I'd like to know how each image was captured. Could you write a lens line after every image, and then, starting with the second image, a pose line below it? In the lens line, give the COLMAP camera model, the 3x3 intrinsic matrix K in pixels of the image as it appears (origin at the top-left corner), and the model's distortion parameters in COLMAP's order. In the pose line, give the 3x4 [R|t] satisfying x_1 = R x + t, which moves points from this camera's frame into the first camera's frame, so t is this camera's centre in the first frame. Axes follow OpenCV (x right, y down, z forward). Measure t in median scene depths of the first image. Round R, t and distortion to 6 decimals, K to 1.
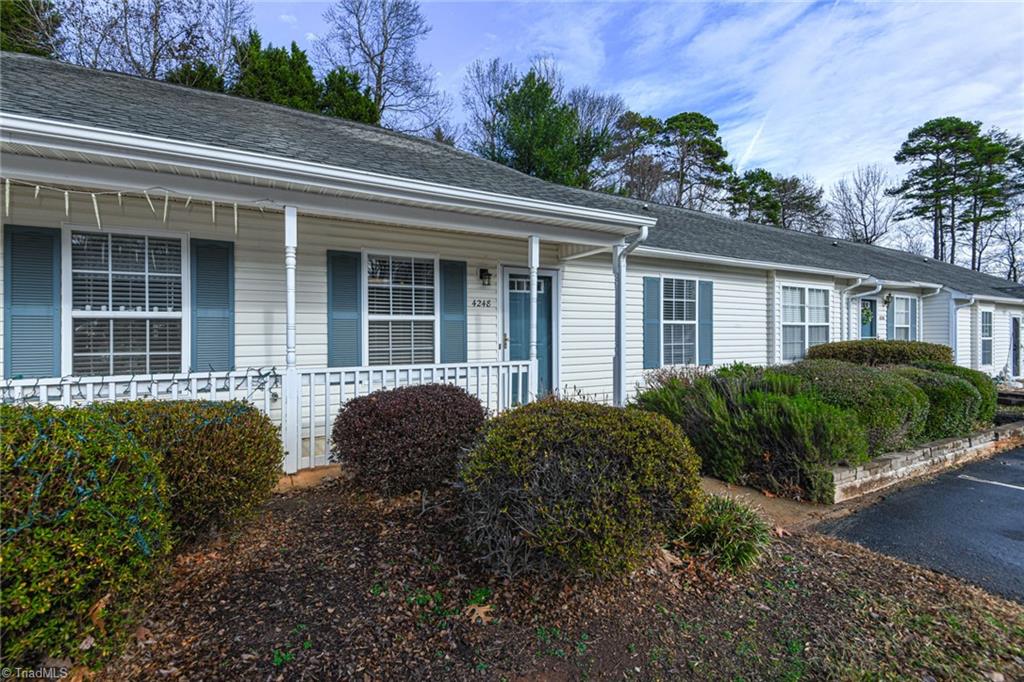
lens RADIAL K [[466.2, 0, 511.8], [0, 466.2, 344.3], [0, 0, 1]] dist [0.023825, -0.022174]
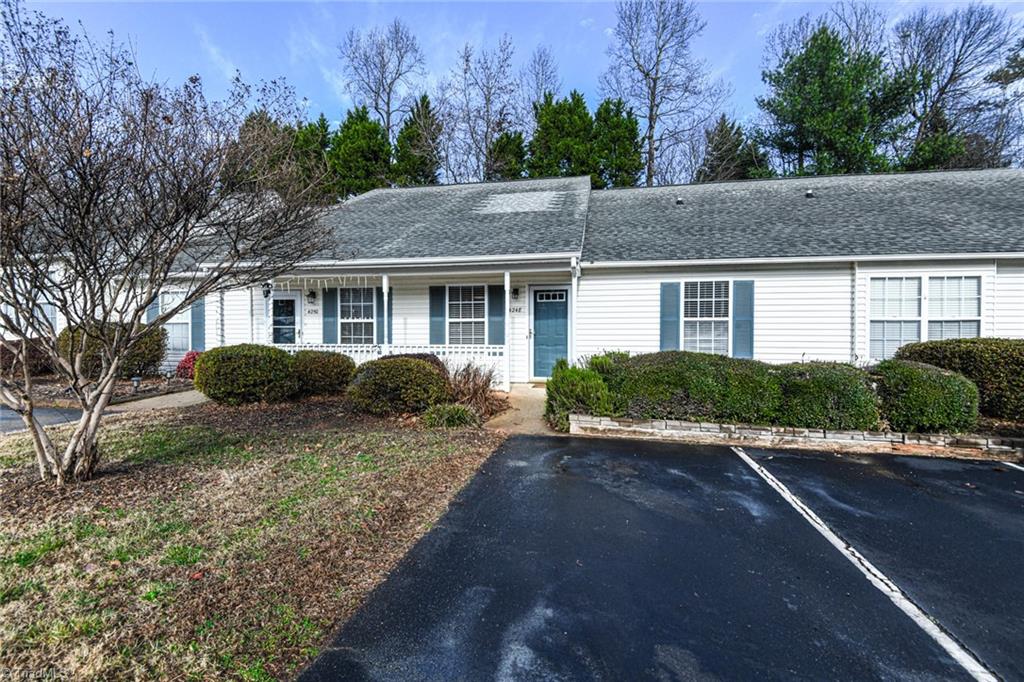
lens RADIAL K [[466.2, 0, 511.8], [0, 466.2, 344.3], [0, 0, 1]] dist [0.023825, -0.022174]
pose [[0.761083, 0.026997, -0.648092, 0.942736], [-0.014851, 0.999597, 0.024200, -0.008086], [0.648484, -0.008794, 0.761178, -0.227260]]
